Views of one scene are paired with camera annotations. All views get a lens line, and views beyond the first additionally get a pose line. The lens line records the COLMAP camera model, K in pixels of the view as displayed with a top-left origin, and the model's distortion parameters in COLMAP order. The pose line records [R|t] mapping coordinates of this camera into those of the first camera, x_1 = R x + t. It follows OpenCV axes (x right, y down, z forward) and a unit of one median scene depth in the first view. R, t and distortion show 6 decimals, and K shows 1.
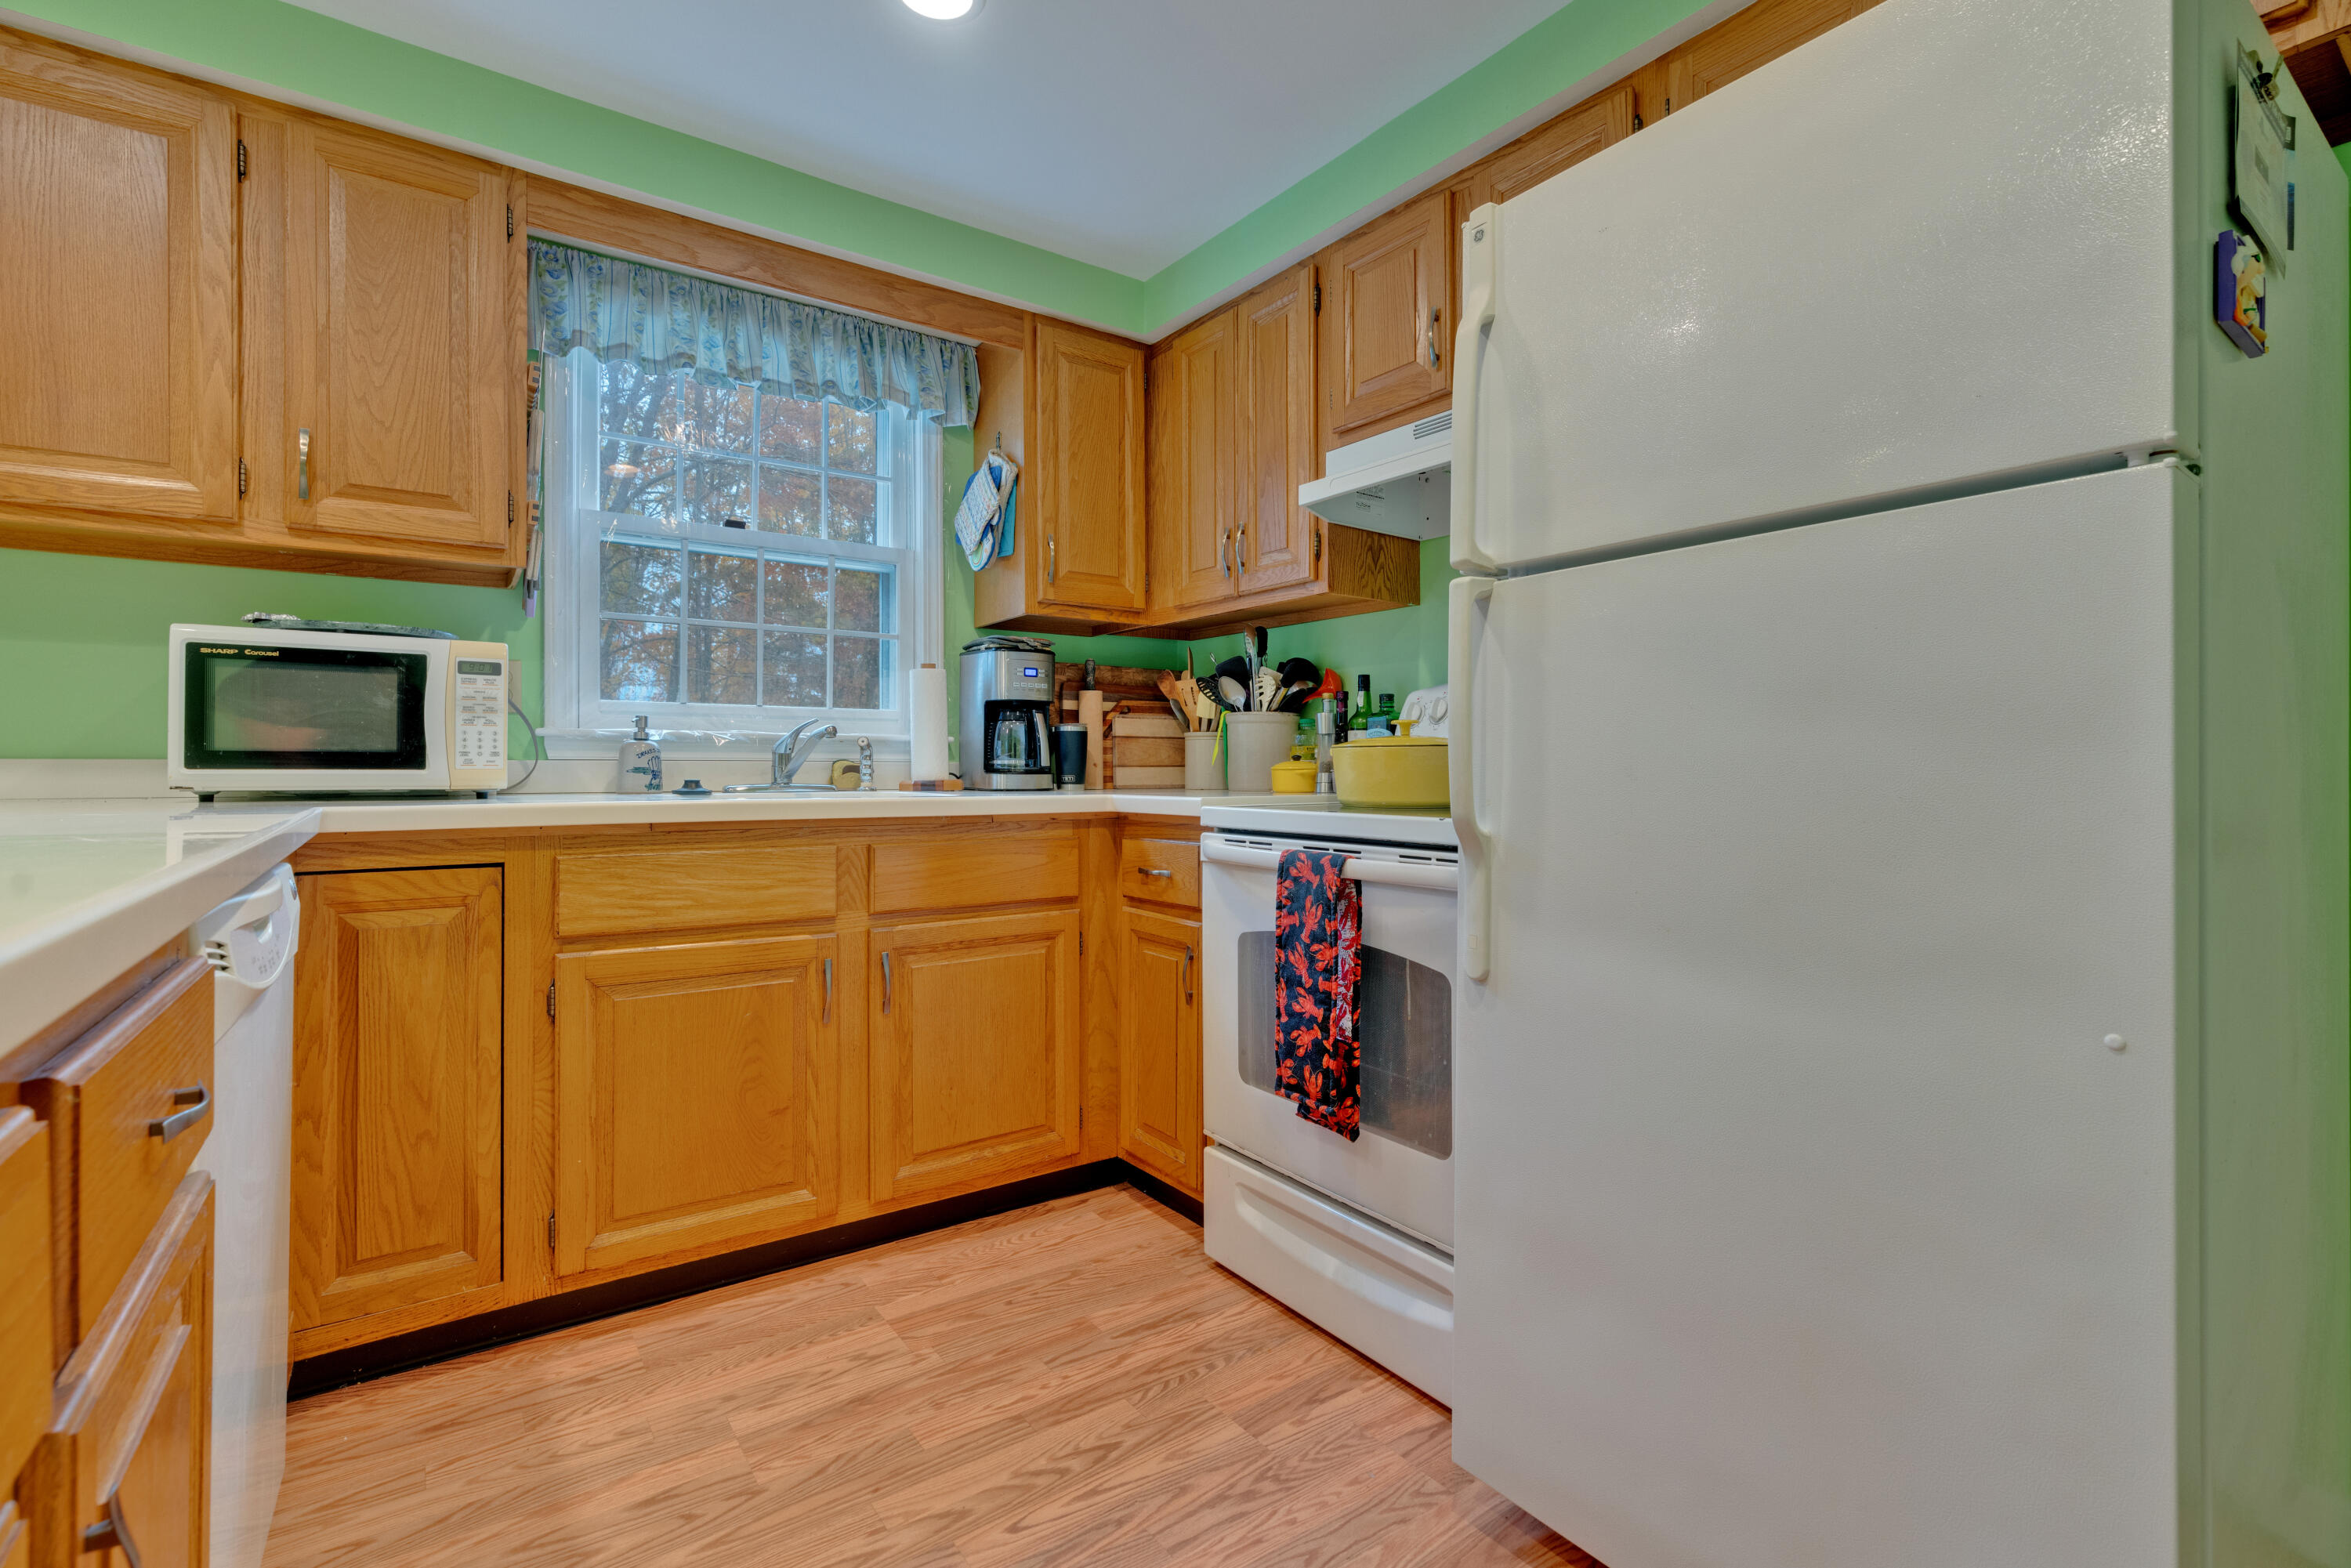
lens RADIAL K [[1054.1, 0, 1172.2], [0, 1054.1, 774.4], [0, 0, 1]] dist [-0.018023, 0.002438]
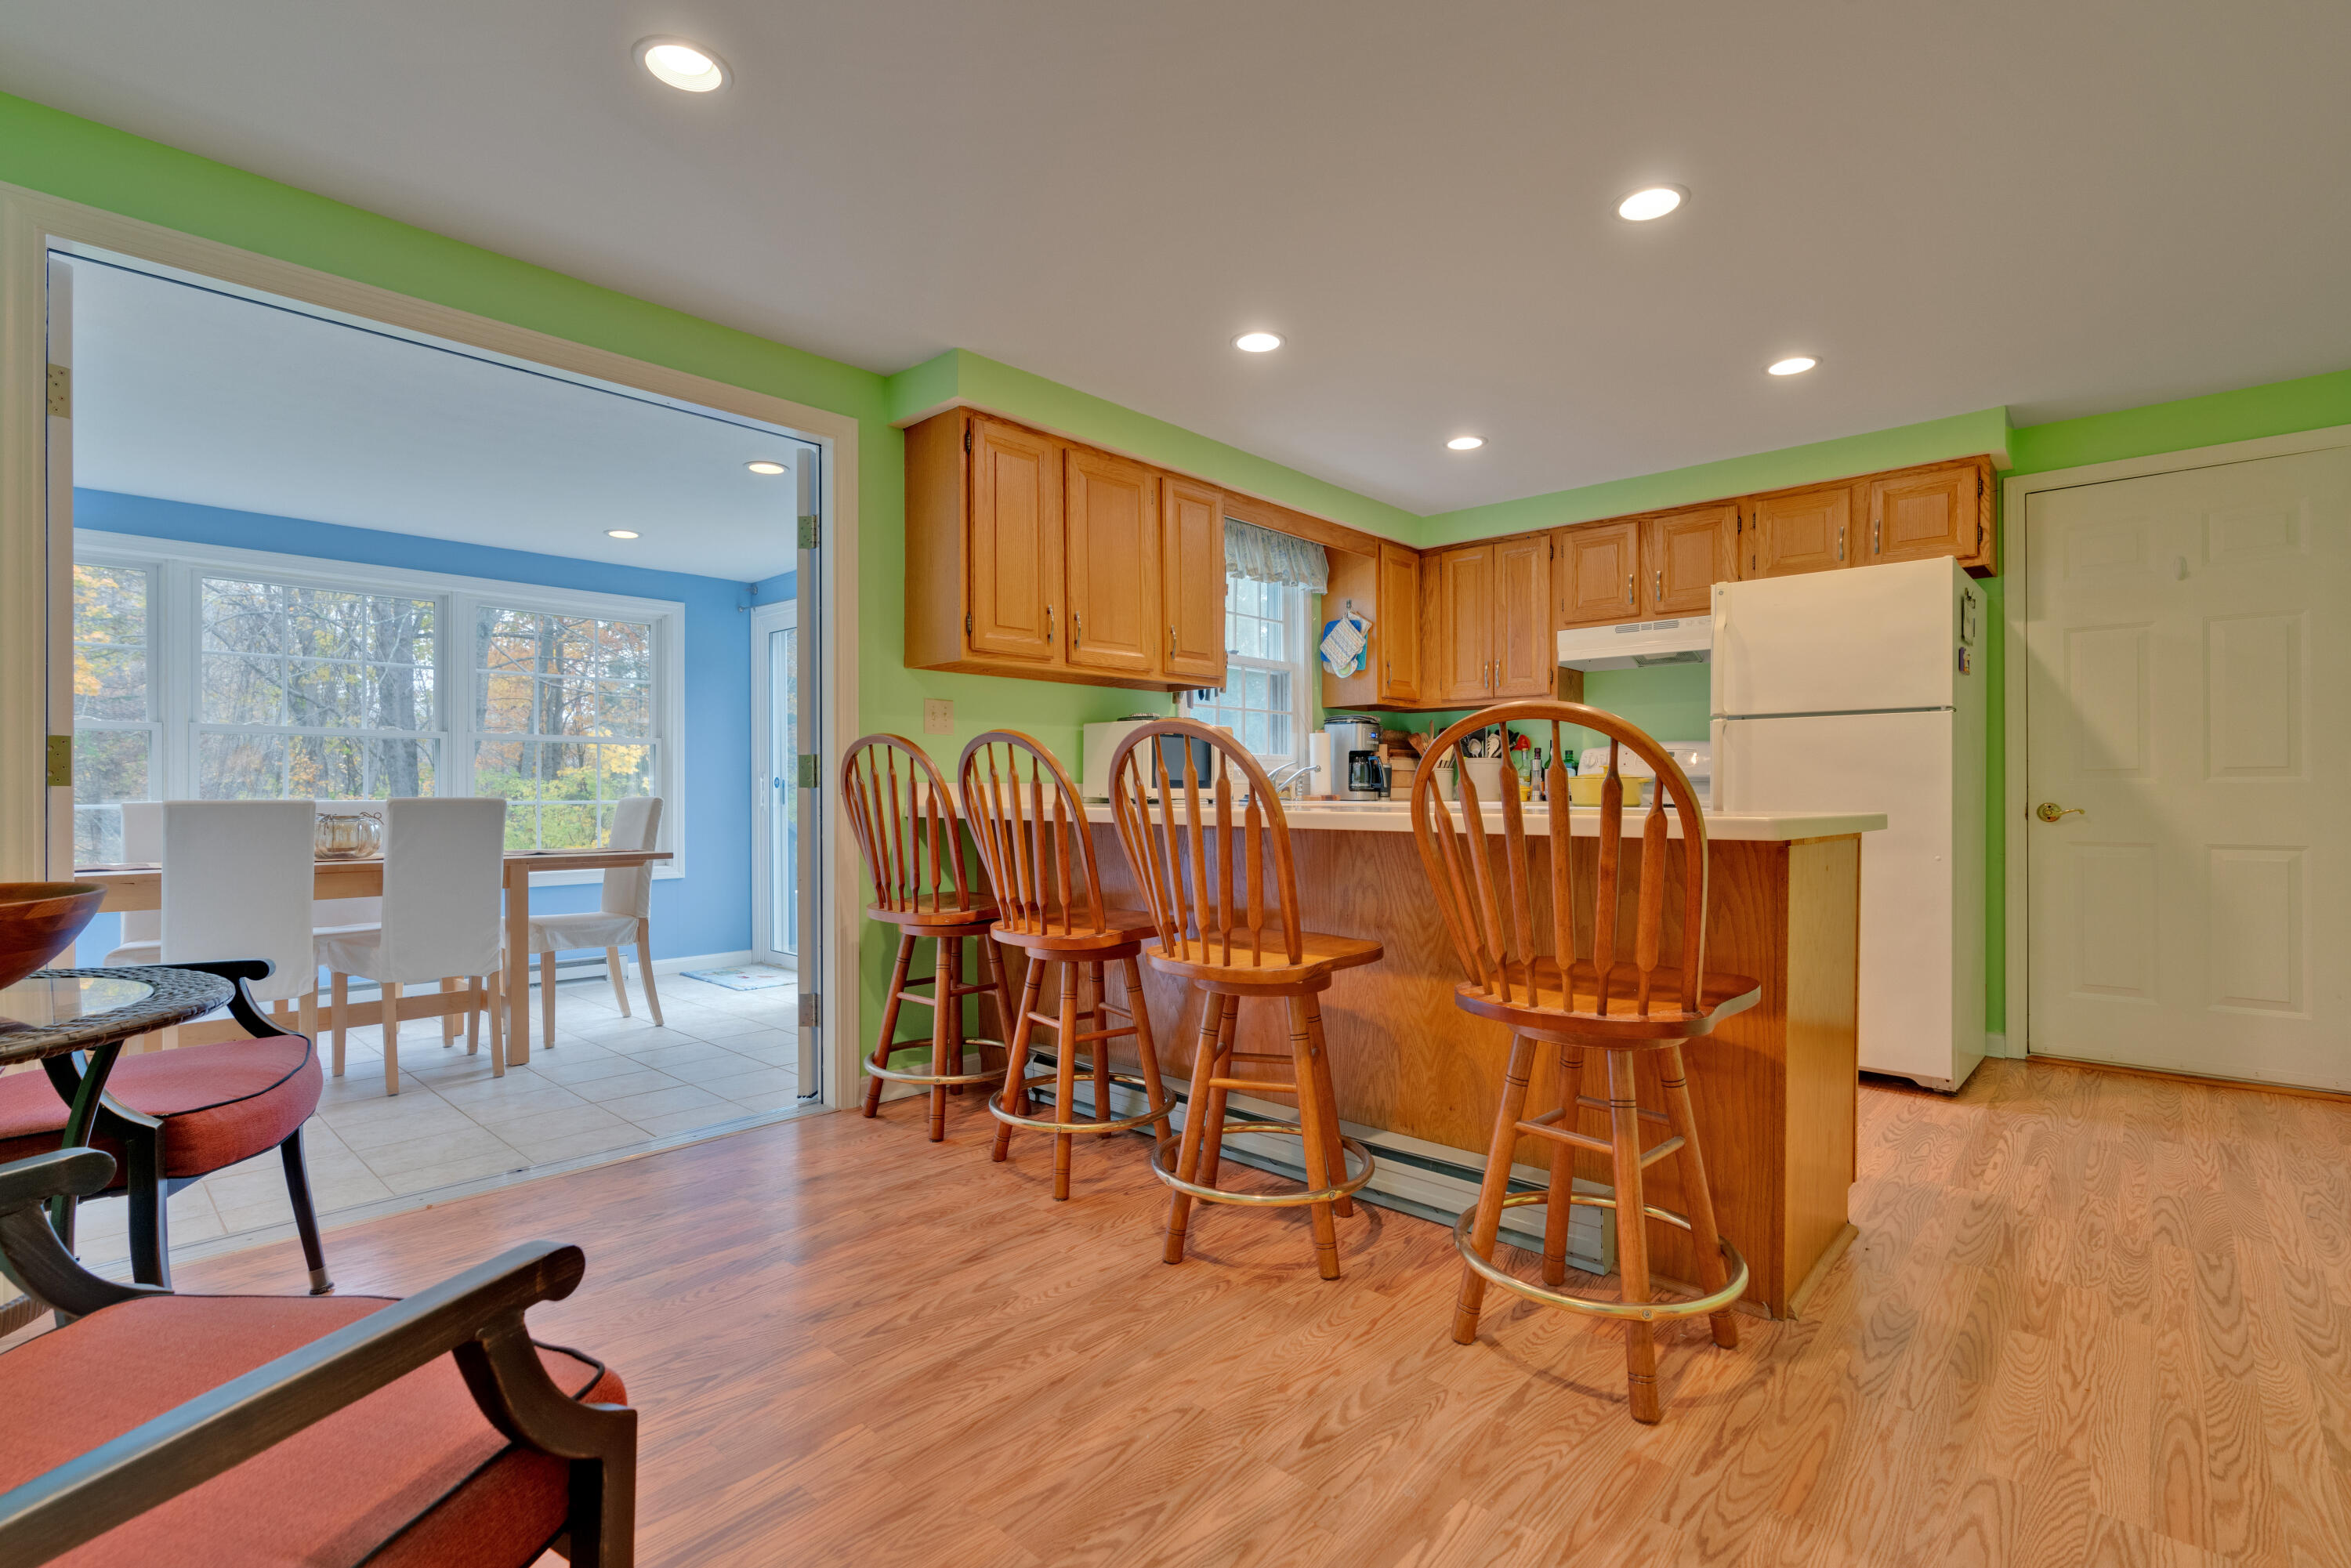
lens RADIAL K [[1054.1, 0, 1180.4], [0, 1054.1, 789.9], [0, 0, 1]] dist [-0.018023, 0.002438]
pose [[0.978851, -0.002565, 0.204557, -0.822615], [0.002911, 0.999995, -0.001391, -0.001991], [-0.204552, 0.001957, 0.978854, -0.691008]]
